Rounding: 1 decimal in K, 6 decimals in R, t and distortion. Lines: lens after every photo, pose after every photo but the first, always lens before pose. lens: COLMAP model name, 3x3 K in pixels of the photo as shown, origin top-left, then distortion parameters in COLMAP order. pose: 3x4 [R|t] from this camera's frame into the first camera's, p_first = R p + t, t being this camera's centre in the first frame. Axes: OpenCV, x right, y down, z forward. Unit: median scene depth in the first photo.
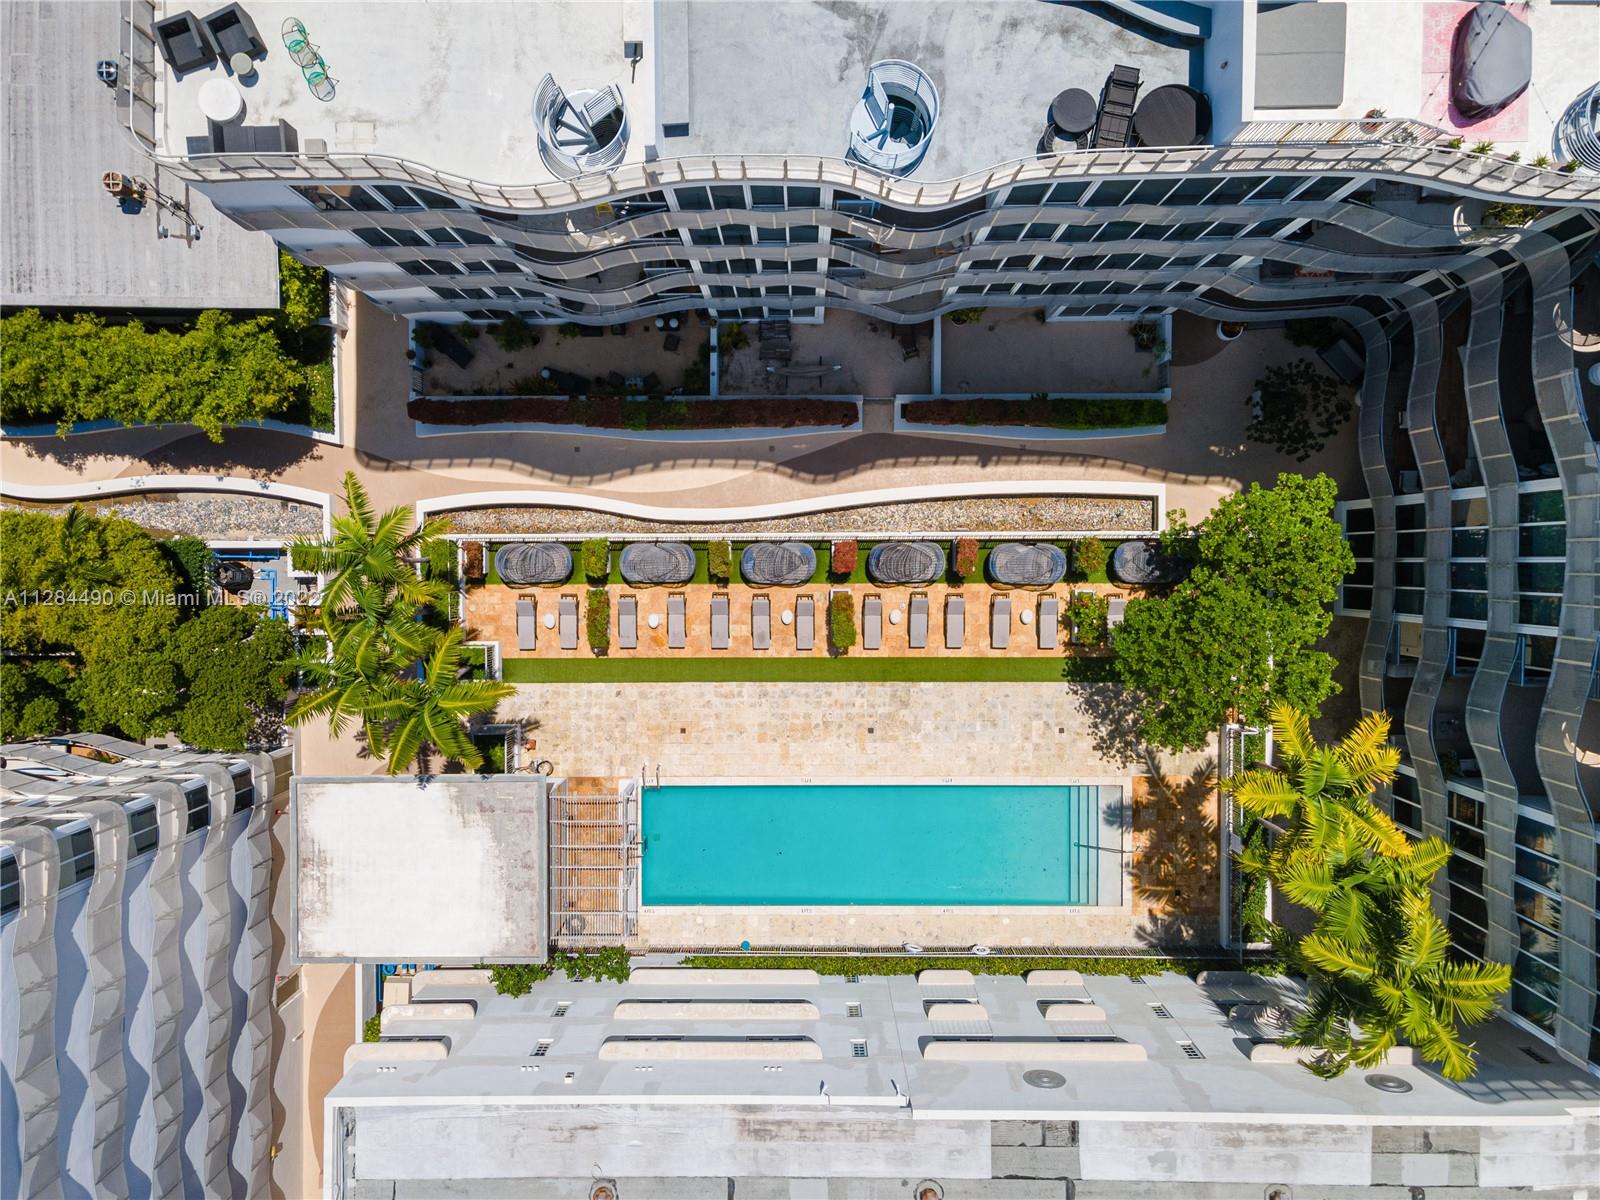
lens RADIAL K [[1162.4, 0, 800.0], [0, 1162.4, 600.0], [0, 0, 1]] dist [0.048997, 0.003076]
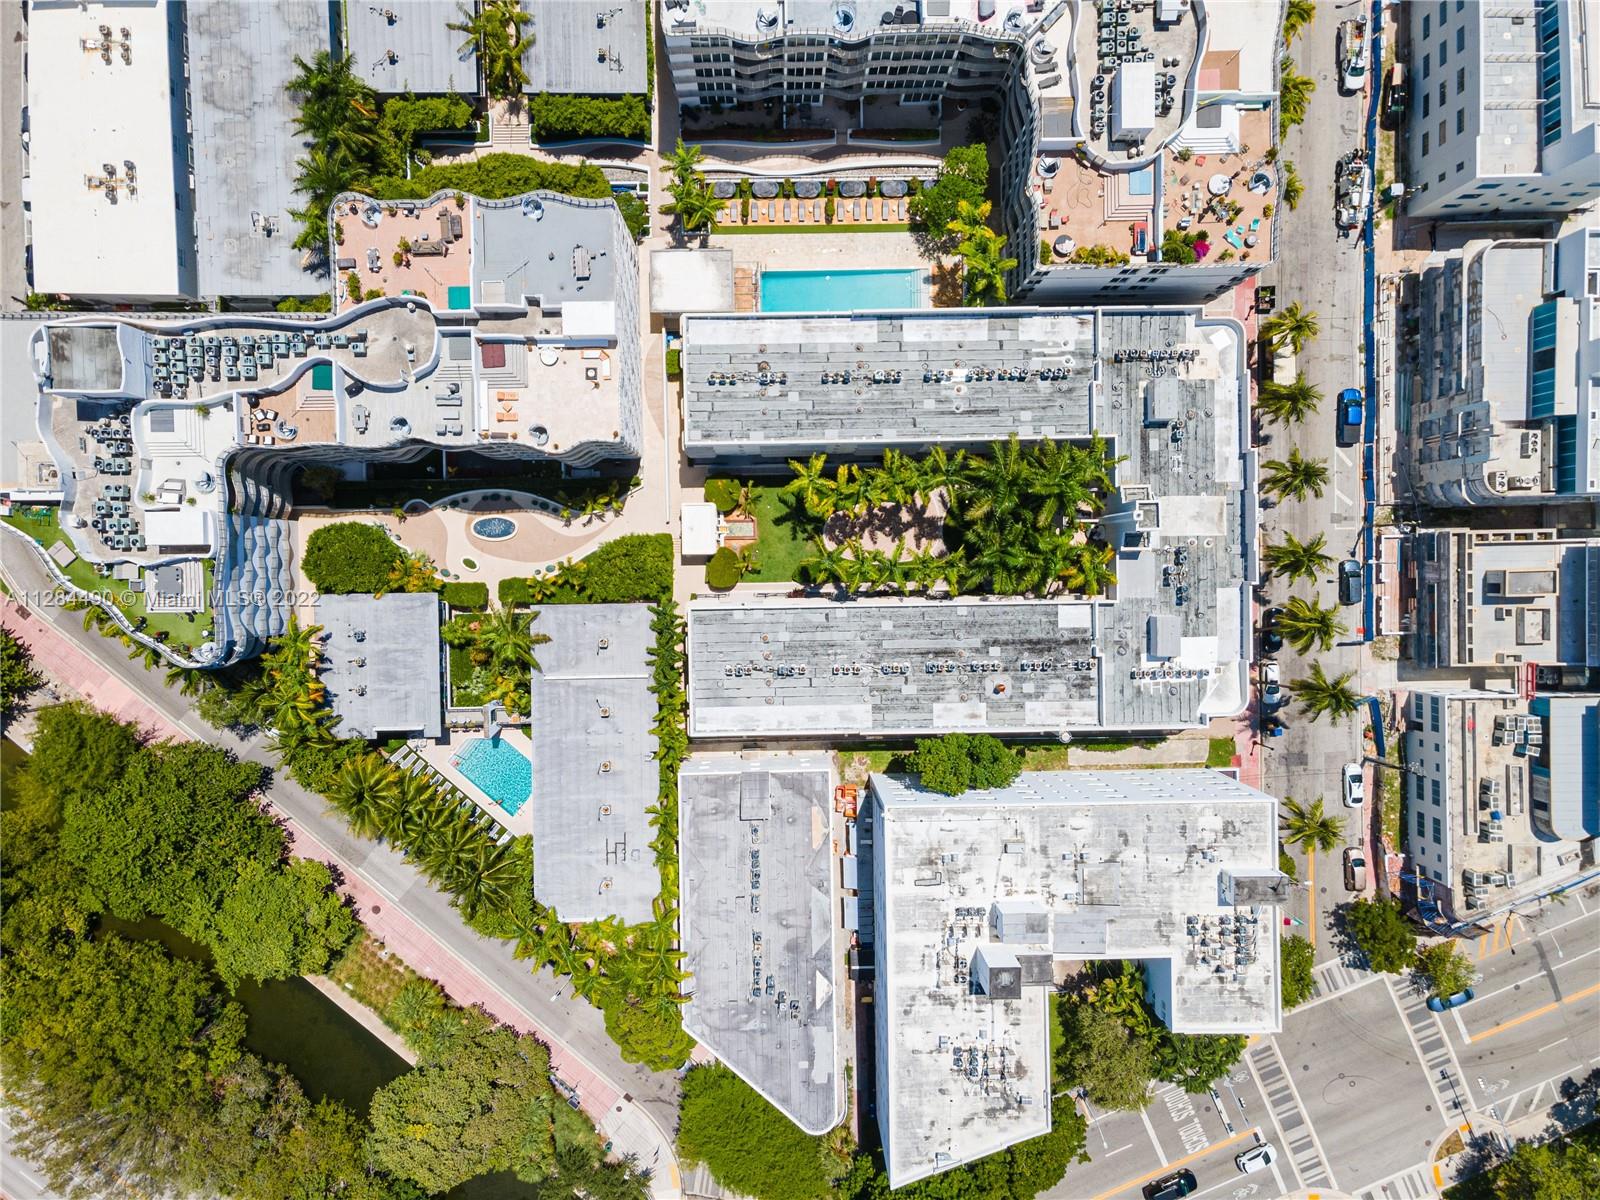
lens RADIAL K [[1121.8, 0, 800.0], [0, 1121.8, 600.0], [0, 0, 1]] dist [0.002334, 0.000633]
pose [[0.999581, -0.013866, 0.025411, -0.120800], [0.013617, 0.999858, 0.009964, 0.945980], [-0.025546, -0.009614, 0.999627, -1.757731]]
